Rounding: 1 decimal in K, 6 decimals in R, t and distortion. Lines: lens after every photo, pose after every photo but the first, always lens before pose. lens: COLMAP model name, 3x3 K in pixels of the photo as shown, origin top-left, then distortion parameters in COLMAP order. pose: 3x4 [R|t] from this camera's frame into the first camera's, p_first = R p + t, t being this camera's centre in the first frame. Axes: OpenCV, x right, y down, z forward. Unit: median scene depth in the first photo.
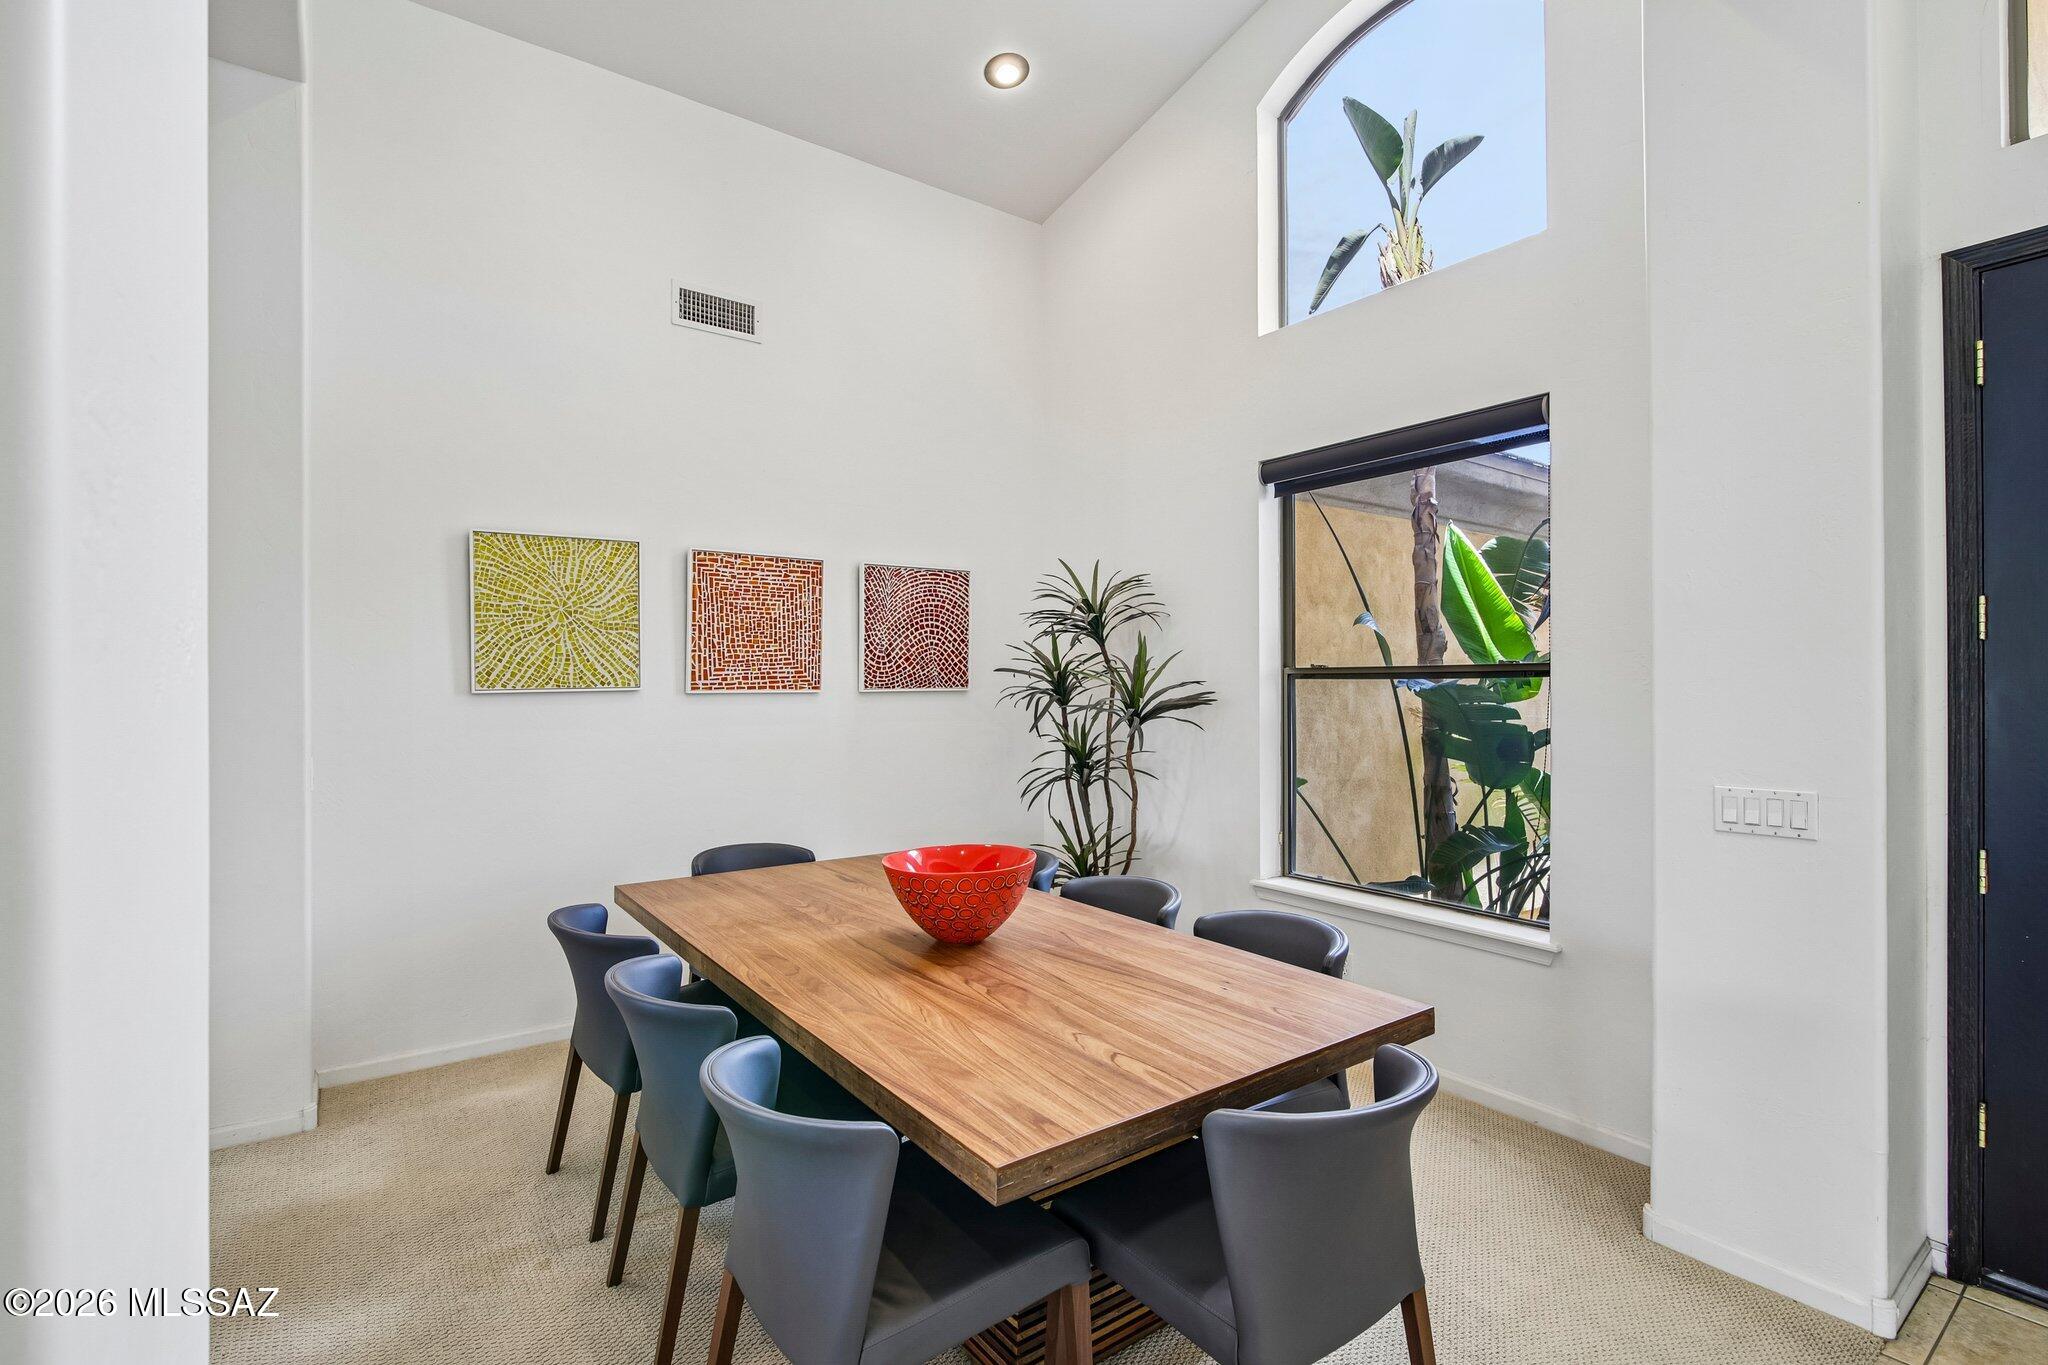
lens RADIAL K [[941.0, 0, 1021.0], [0, 941.0, 679.5], [0, 0, 1]] dist [-0.005618, 0.000009]
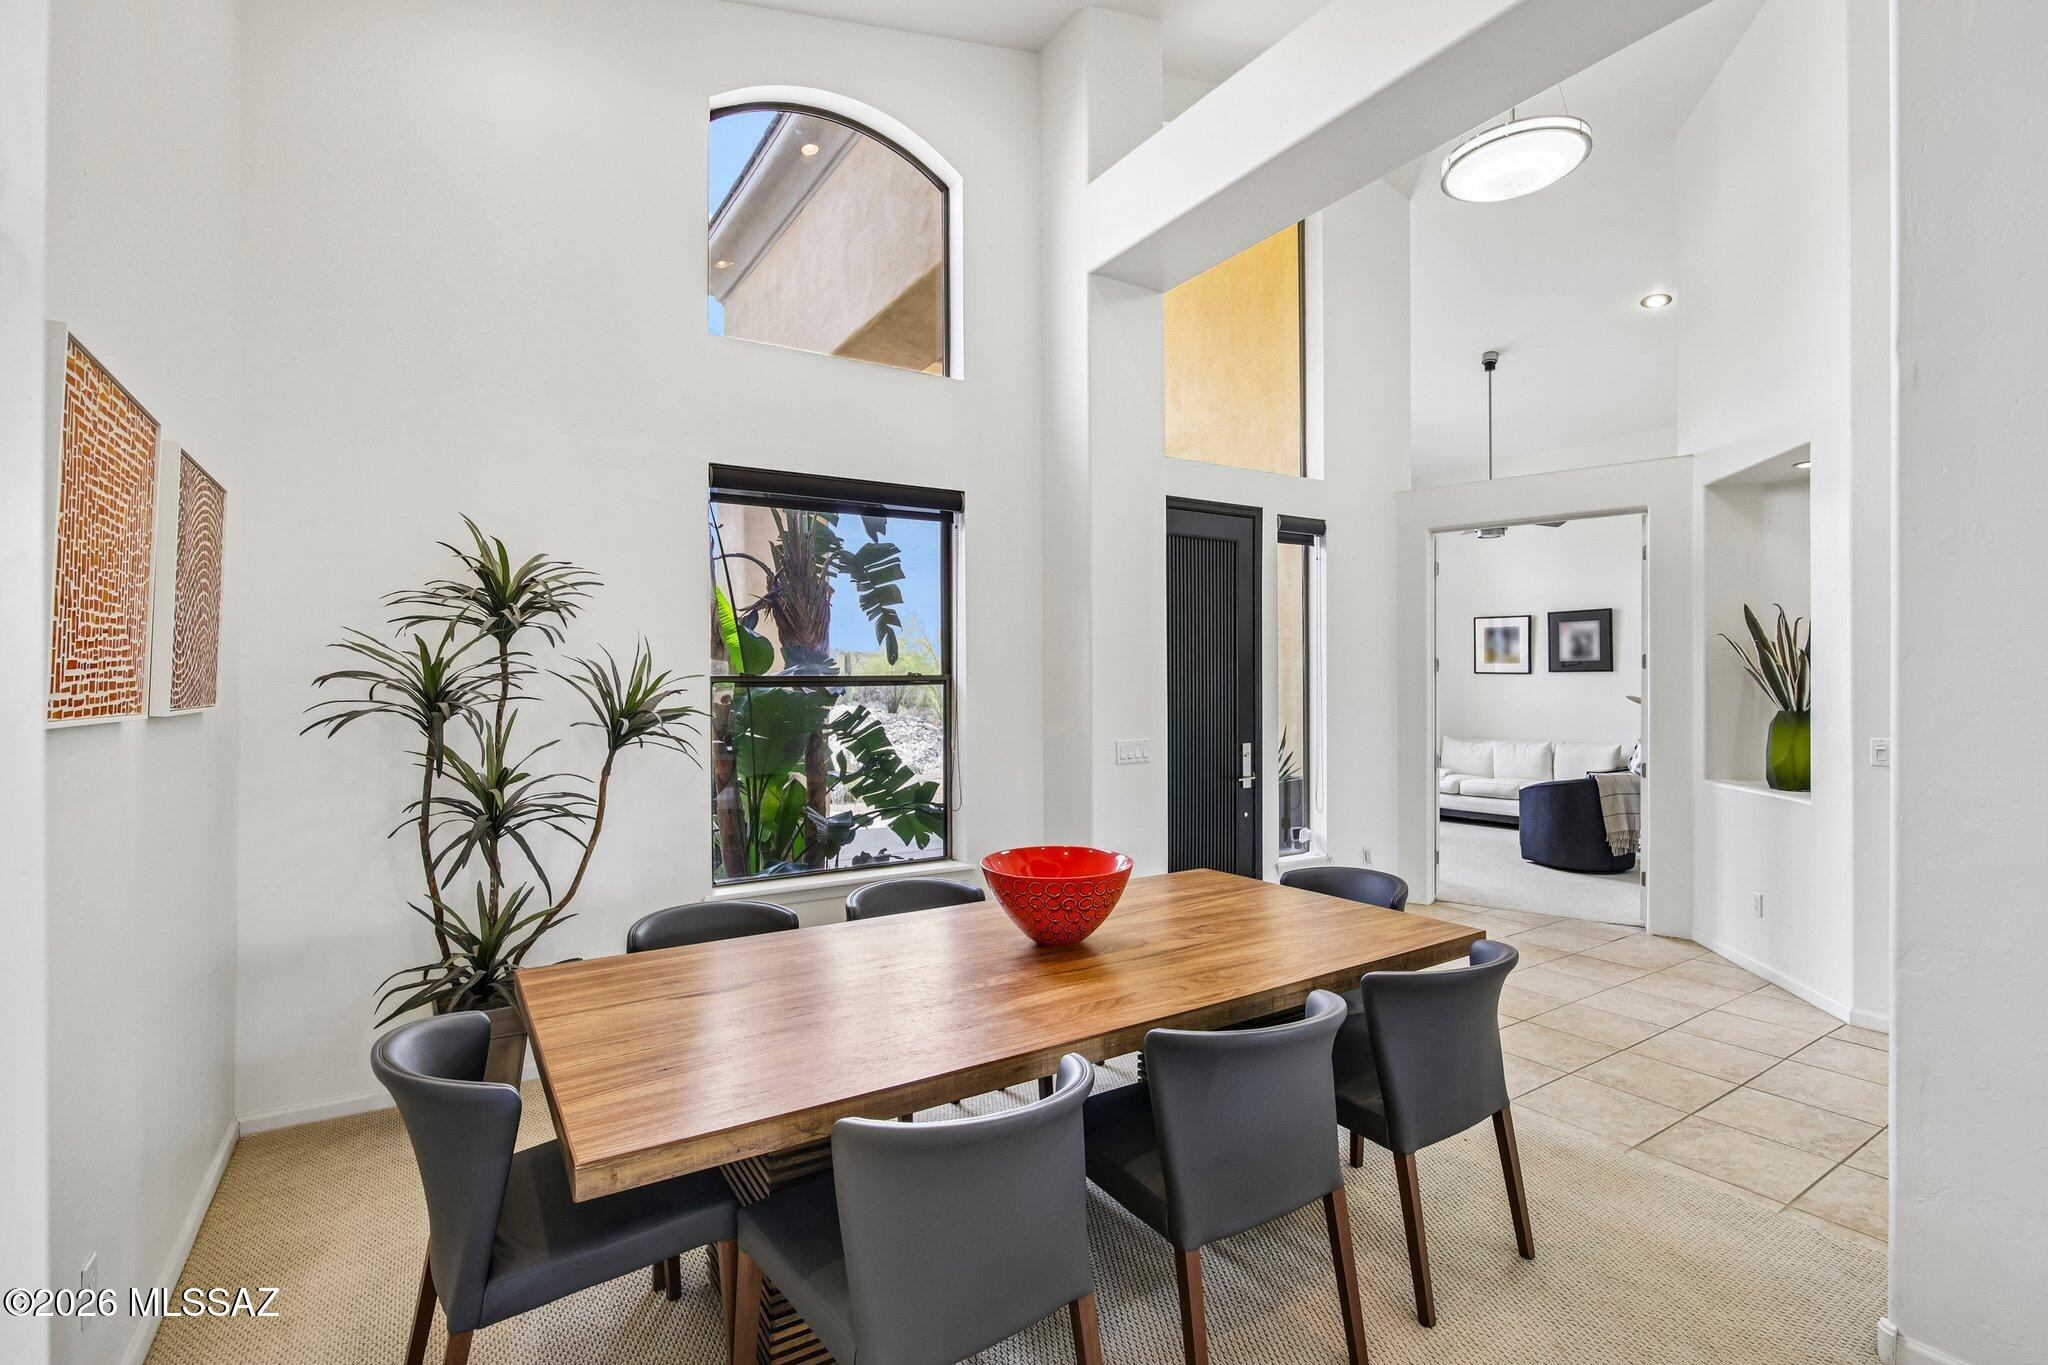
lens RADIAL K [[941.0, 0, 1022.2], [0, 941.0, 679.9], [0, 0, 1]] dist [-0.005618, 0.000009]
pose [[0.055758, 0.005762, 0.998428, -0.681280], [0.005733, 0.999965, -0.006091, -0.000547], [-0.998428, 0.006063, 0.055723, 0.615279]]
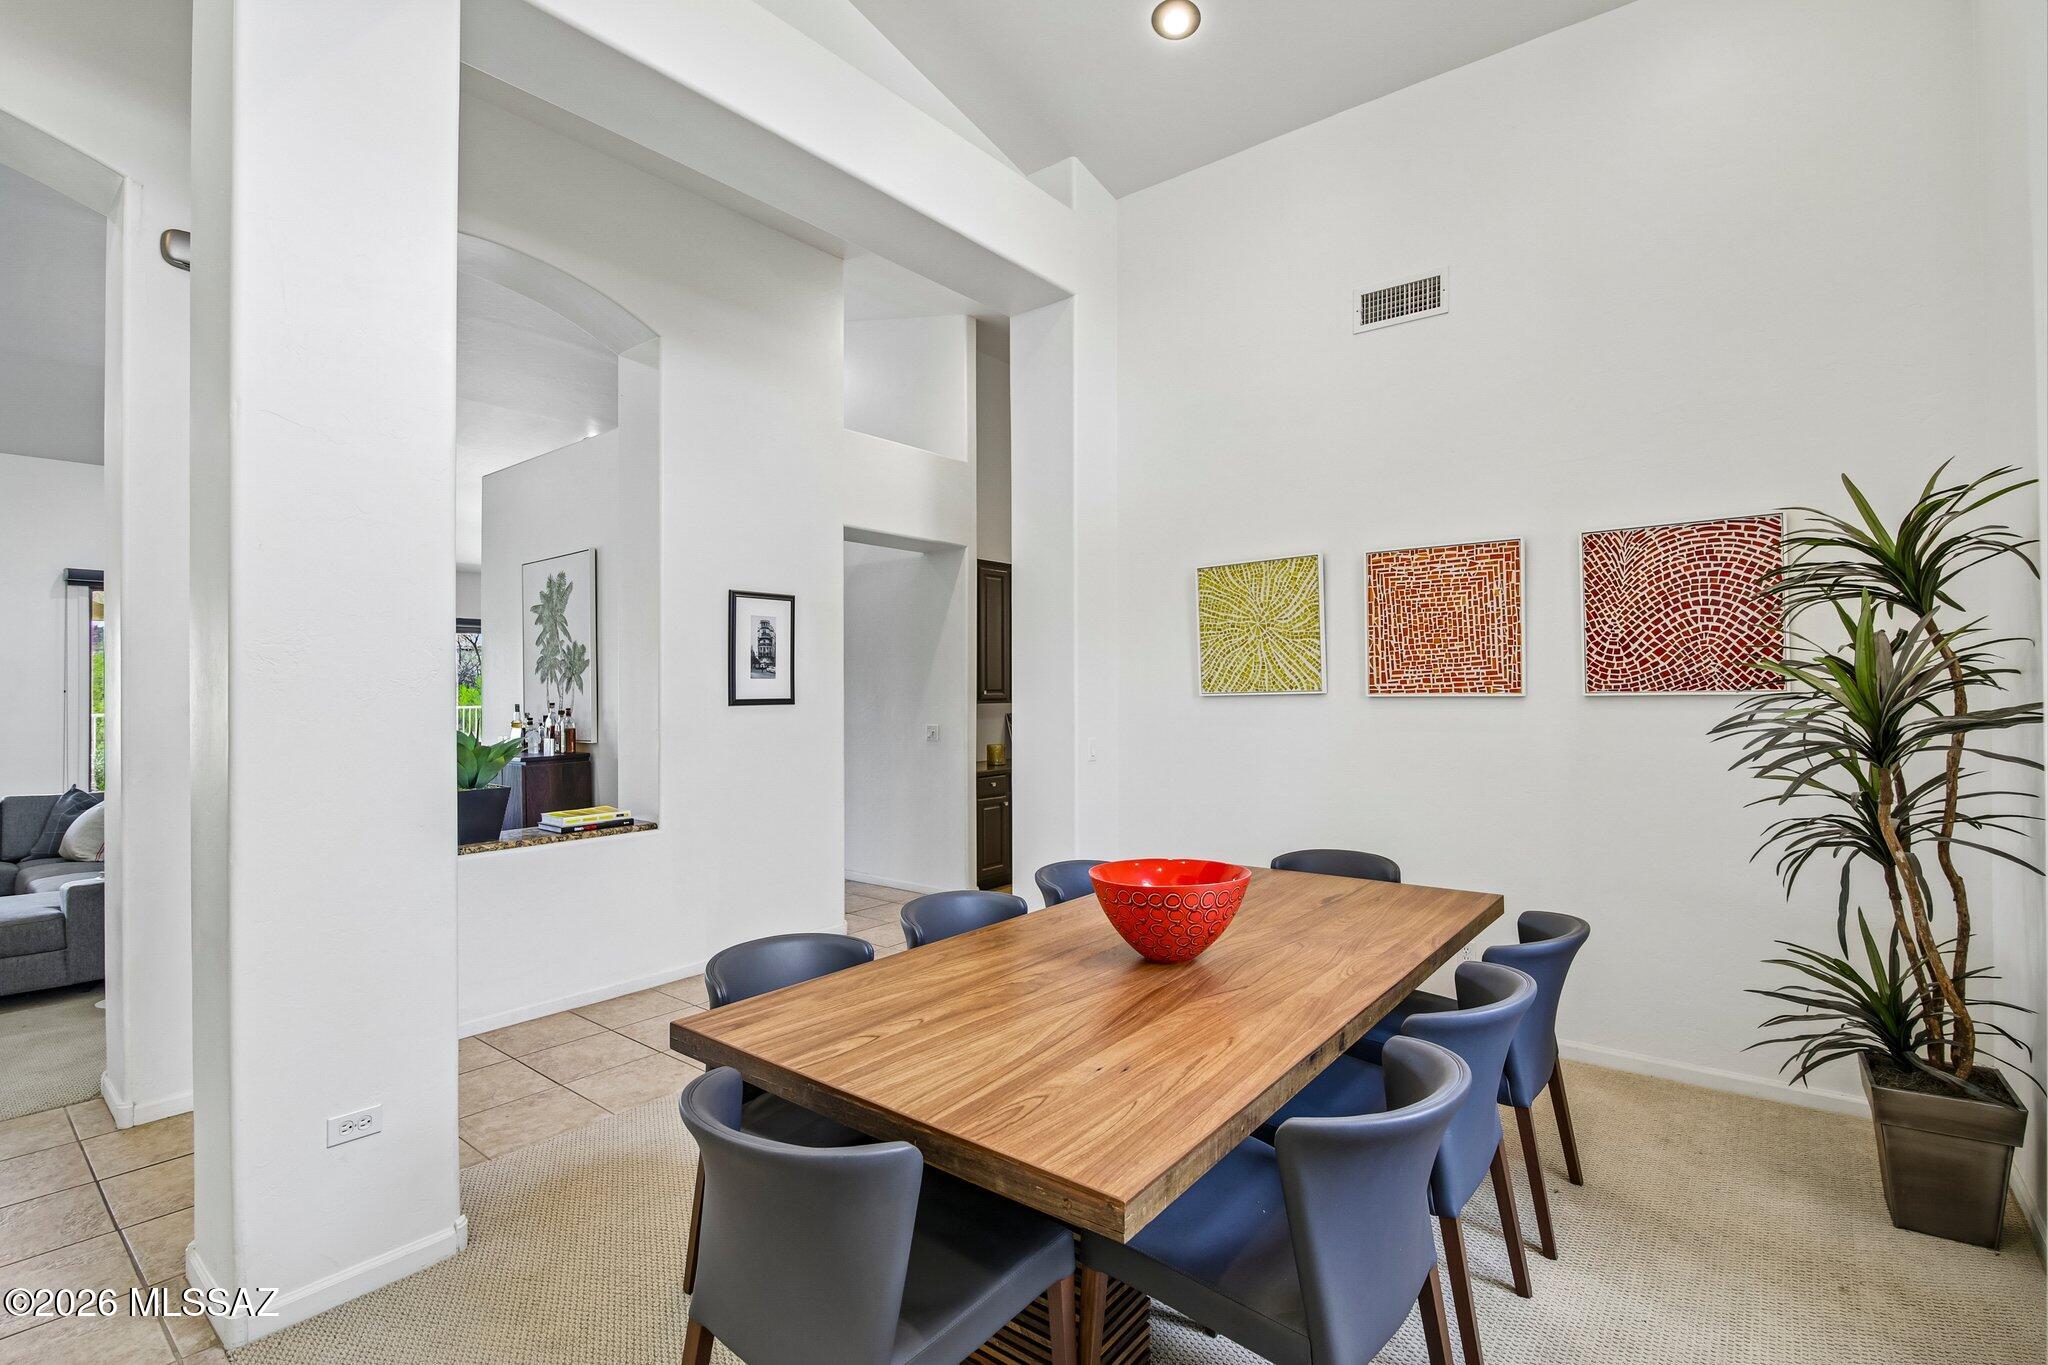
lens RADIAL K [[941.0, 0, 1025.8], [0, 941.0, 679.9], [0, 0, 1]] dist [-0.005618, 0.000009]
pose [[0.270429, -0.010434, -0.962683, 0.513248], [0.011271, 0.999907, -0.007671, 0.000417], [0.962674, -0.008776, 0.270522, 0.379615]]
